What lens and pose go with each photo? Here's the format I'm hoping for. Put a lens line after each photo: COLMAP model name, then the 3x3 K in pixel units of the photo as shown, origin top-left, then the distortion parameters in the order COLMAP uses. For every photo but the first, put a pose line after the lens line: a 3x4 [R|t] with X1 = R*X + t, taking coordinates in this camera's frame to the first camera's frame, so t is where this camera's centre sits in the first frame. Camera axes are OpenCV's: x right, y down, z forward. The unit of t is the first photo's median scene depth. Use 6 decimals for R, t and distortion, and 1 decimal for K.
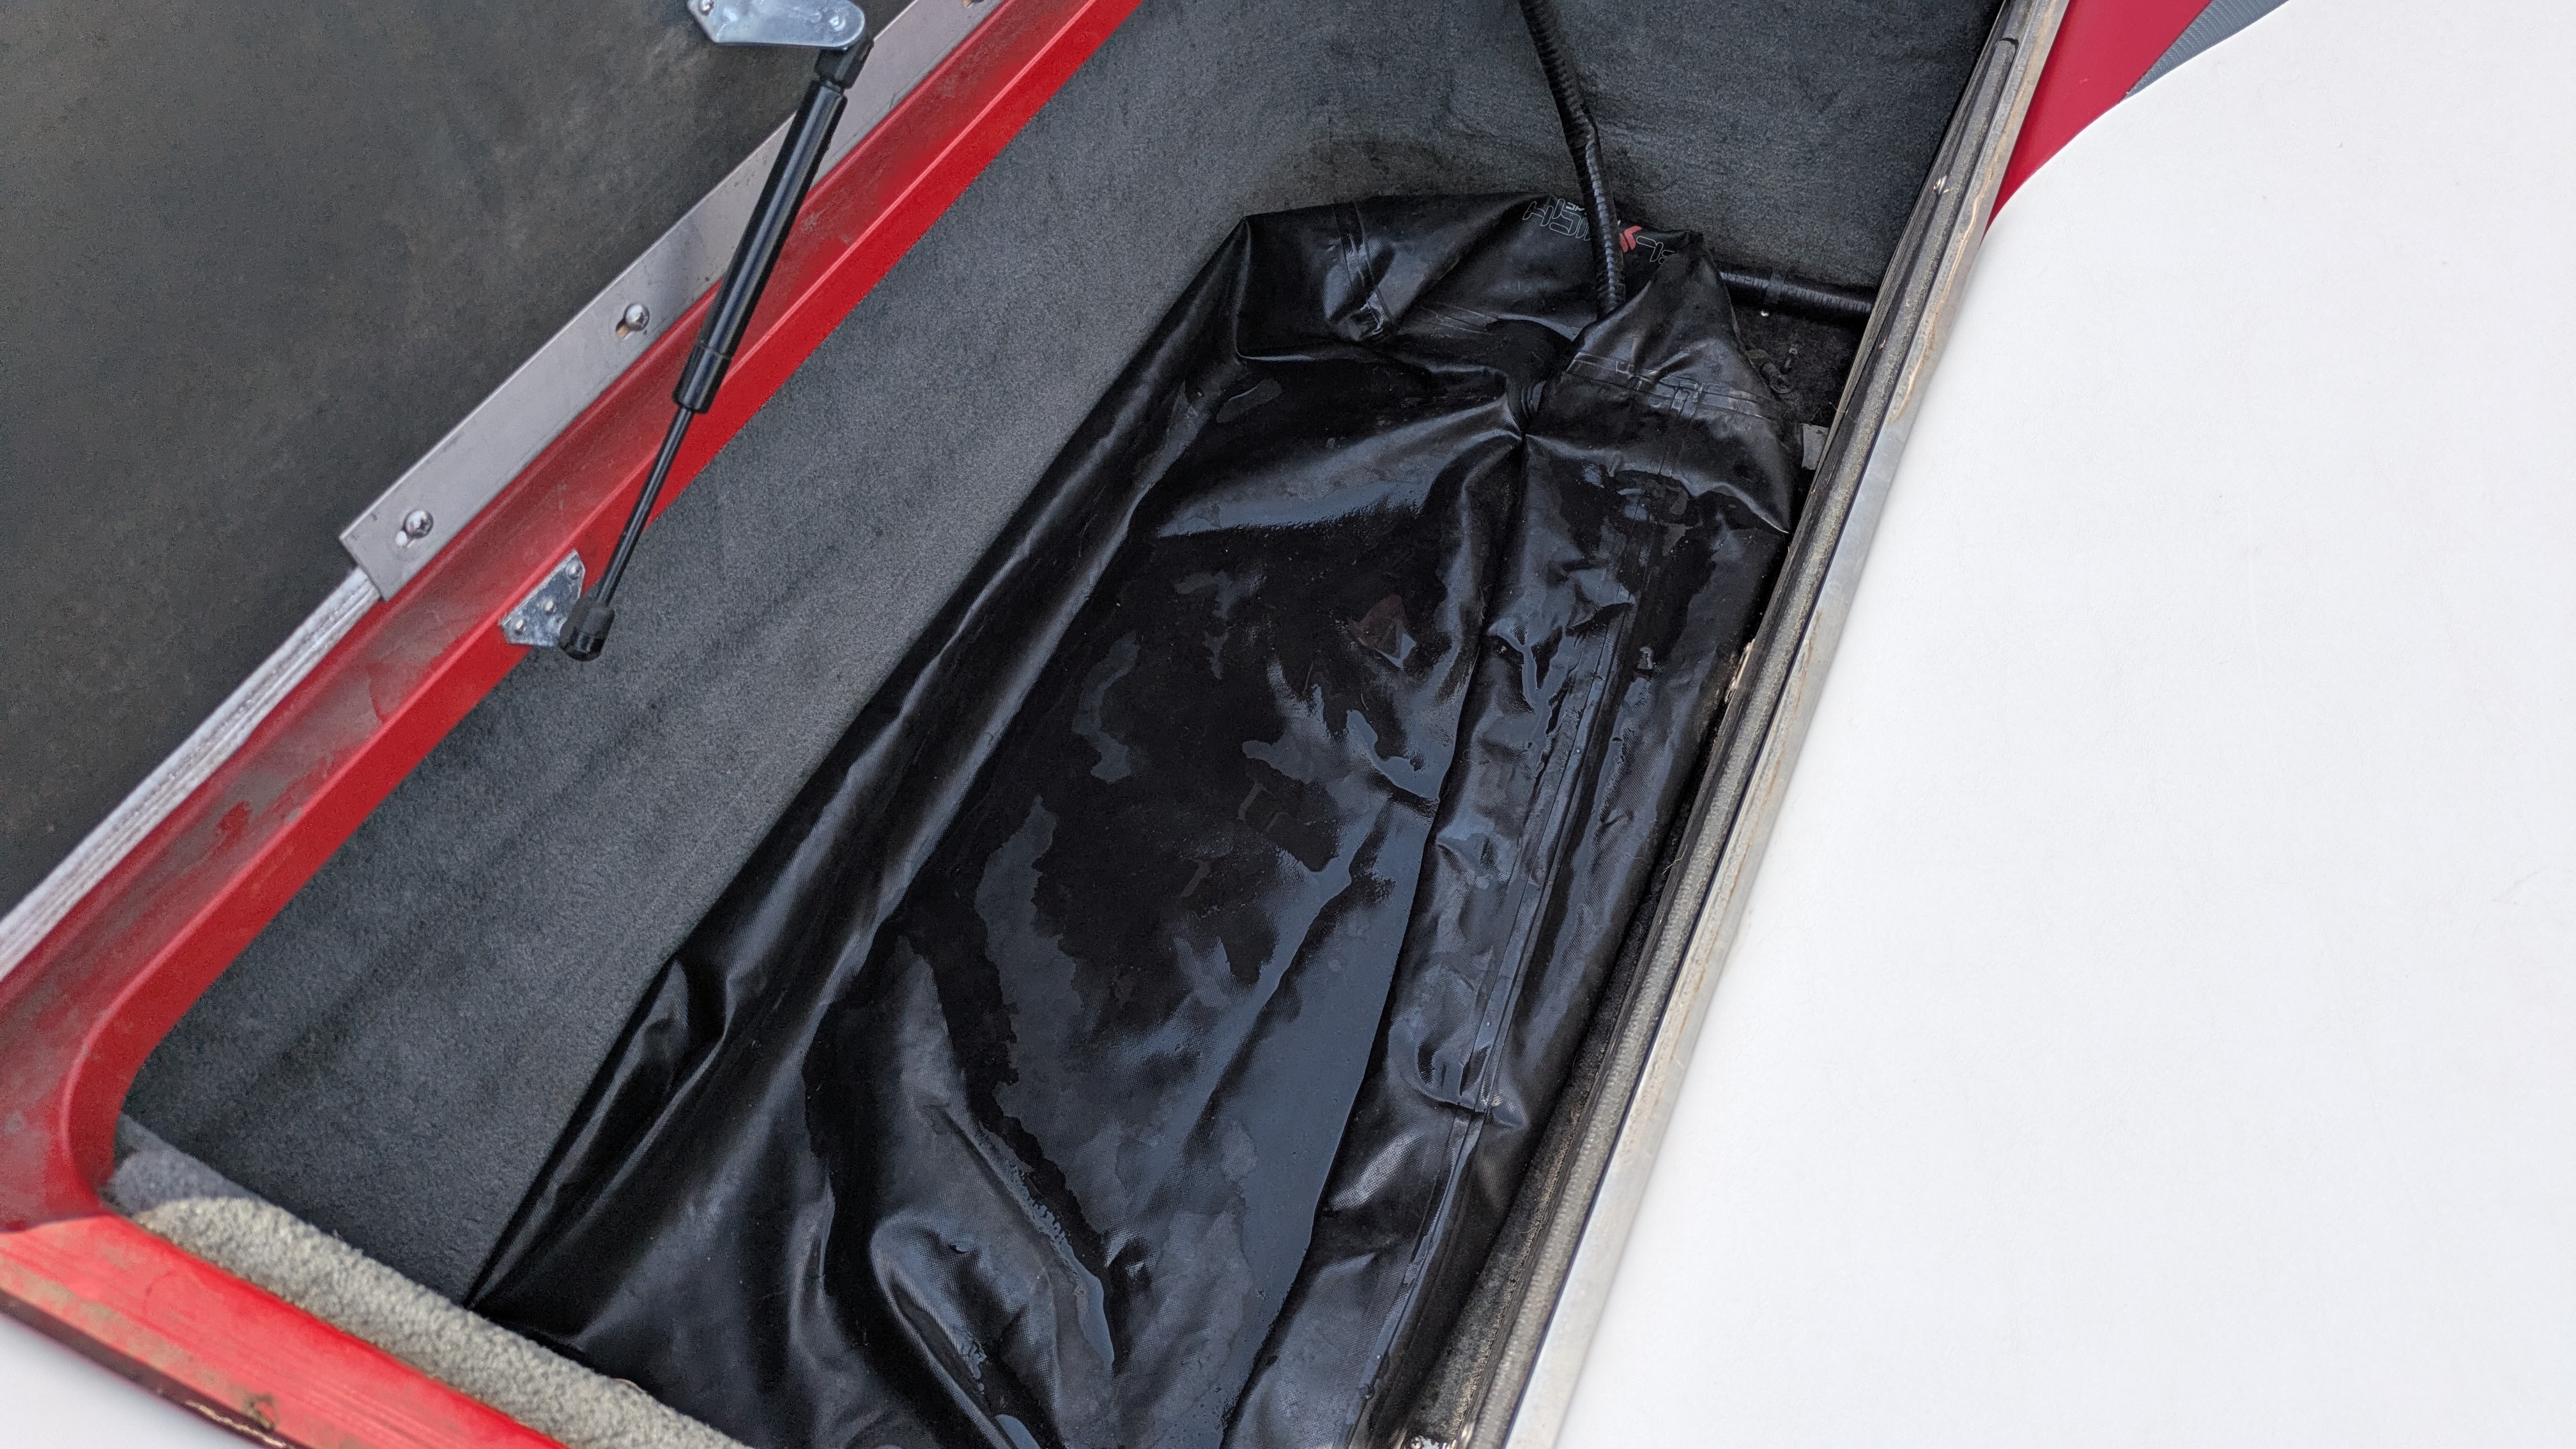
lens RADIAL K [[1881.6, 0, 1313.7], [0, 1881.6, 720.7], [0, 0, 1]] dist [0.042779, -0.072157]
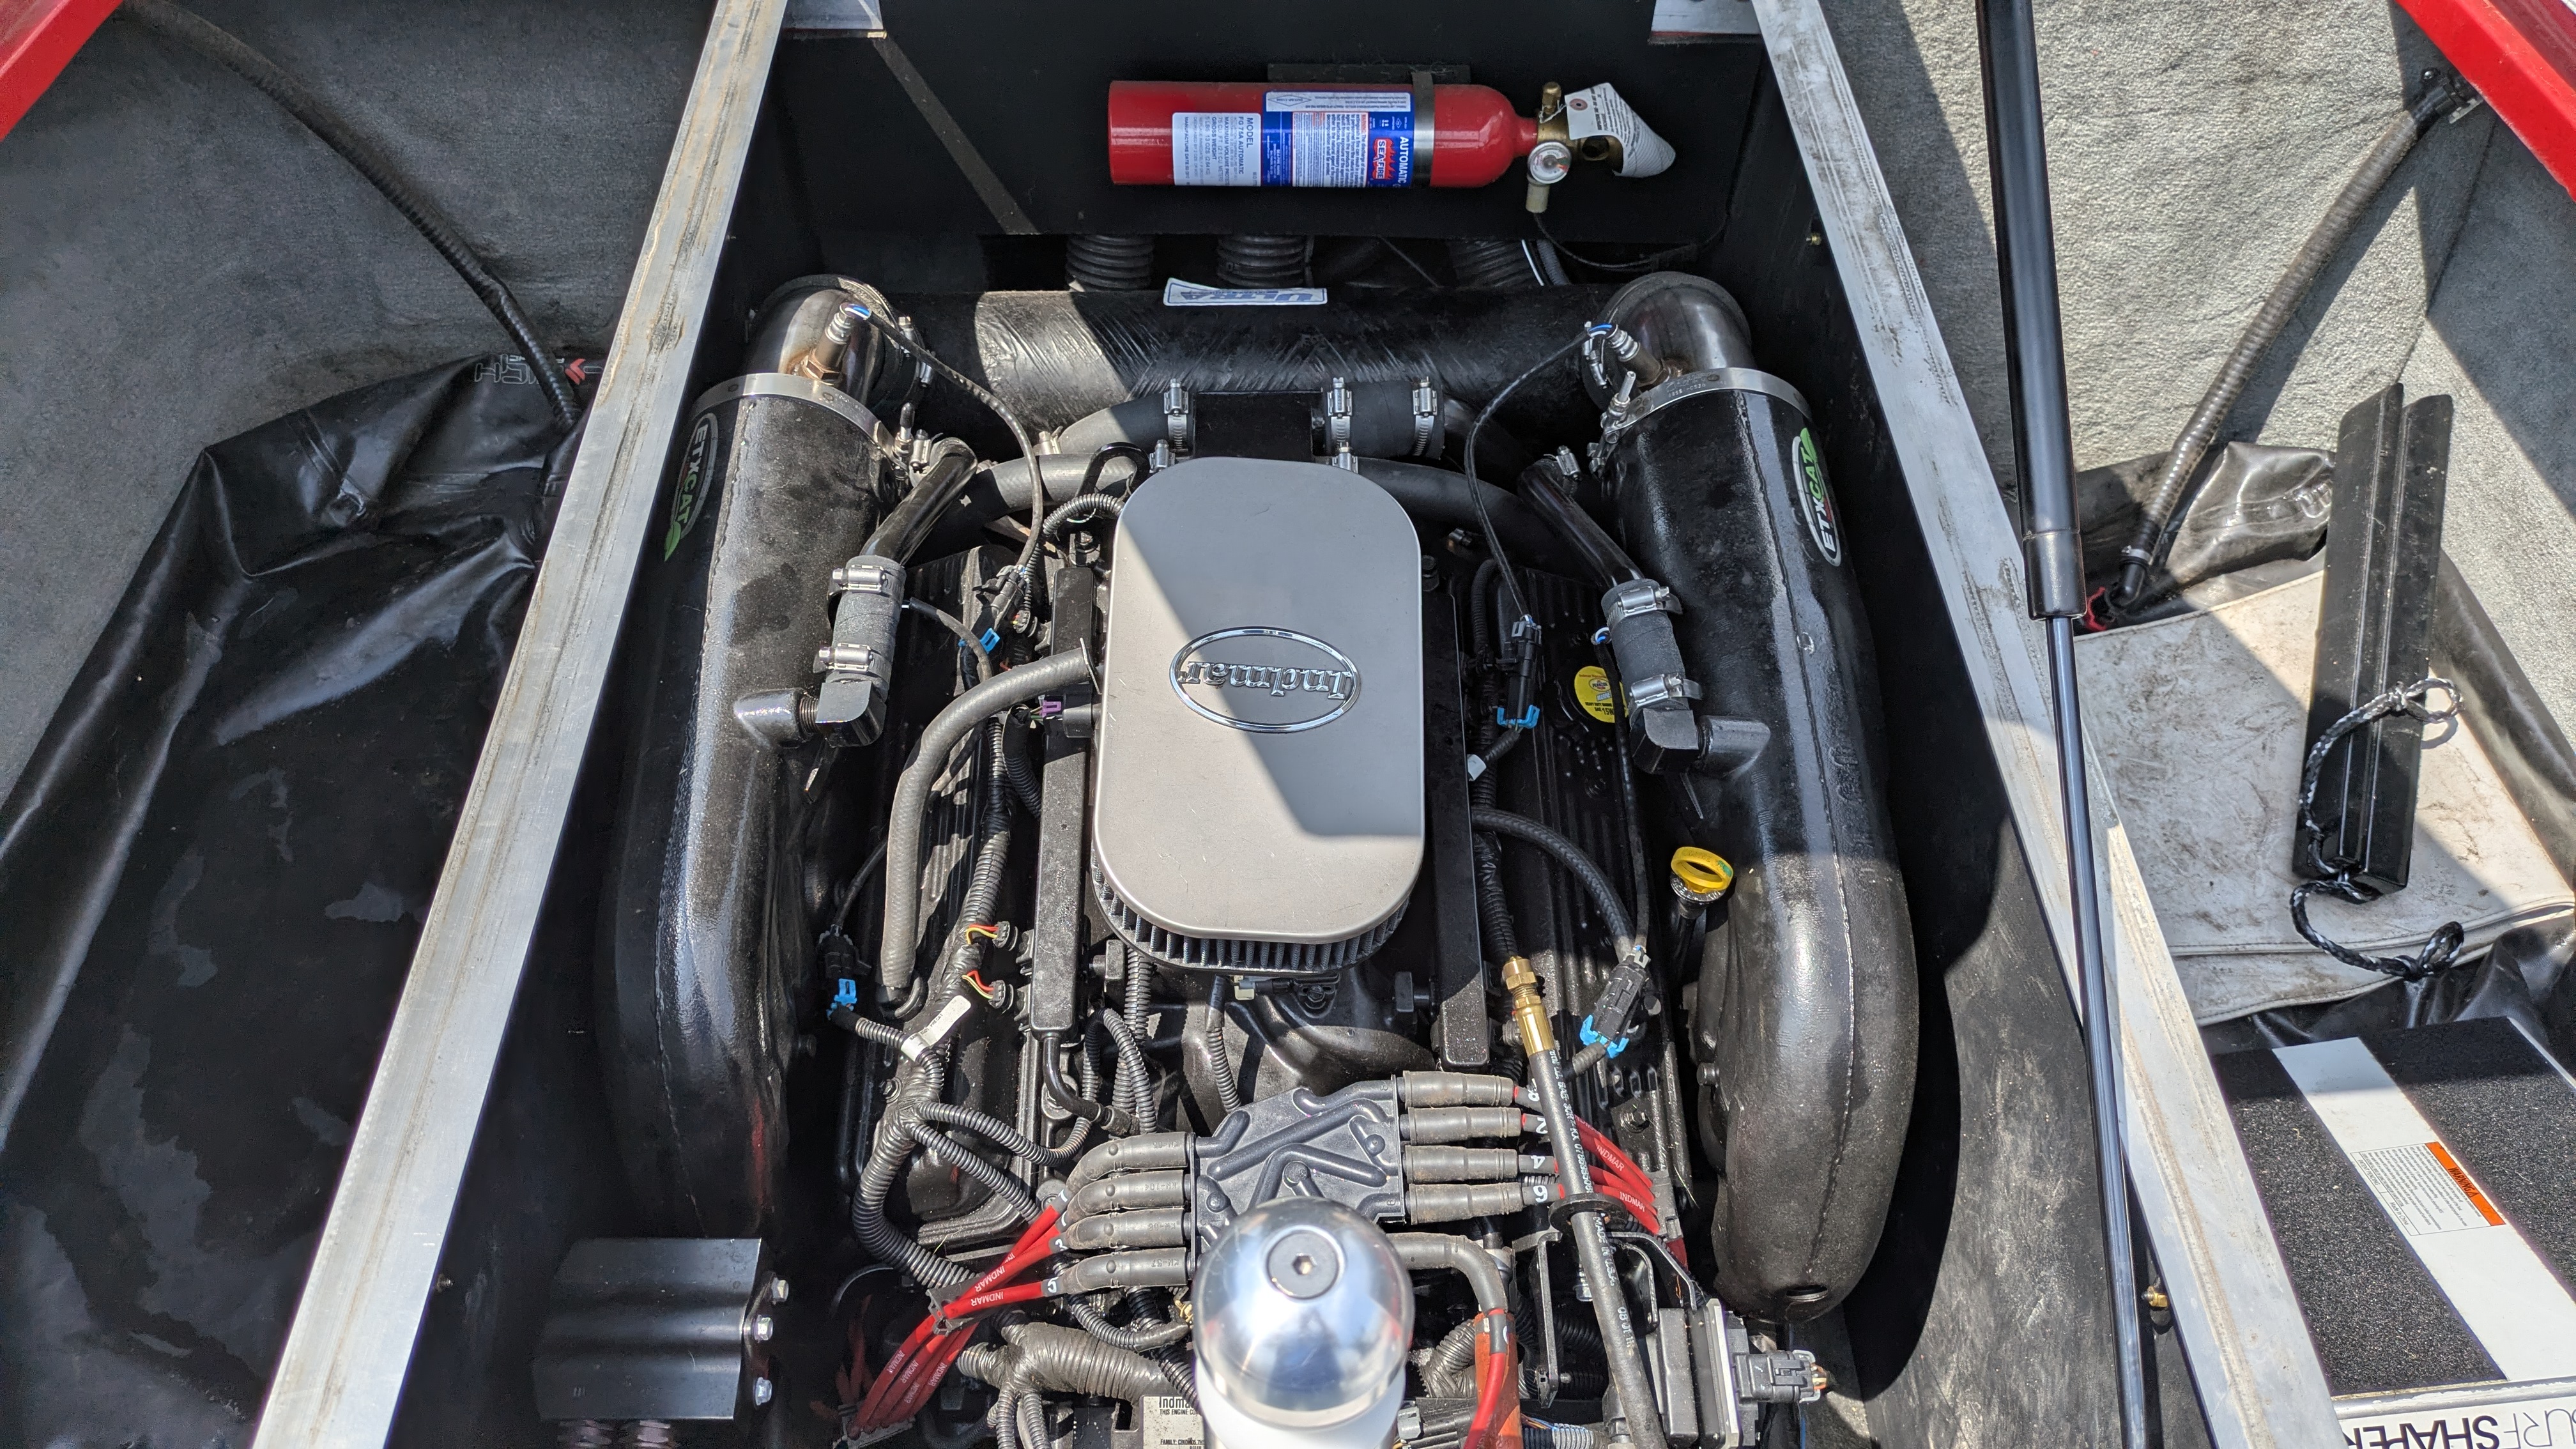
lens RADIAL K [[1881.6, 0, 1313.7], [0, 1881.6, 720.7], [0, 0, 1]] dist [0.042779, -0.072157]
pose [[0.903218, -0.317097, 0.289219, 0.174236], [0.344214, 0.937721, -0.046856, 0.142079], [-0.256349, 0.141874, 0.956116, -0.154075]]
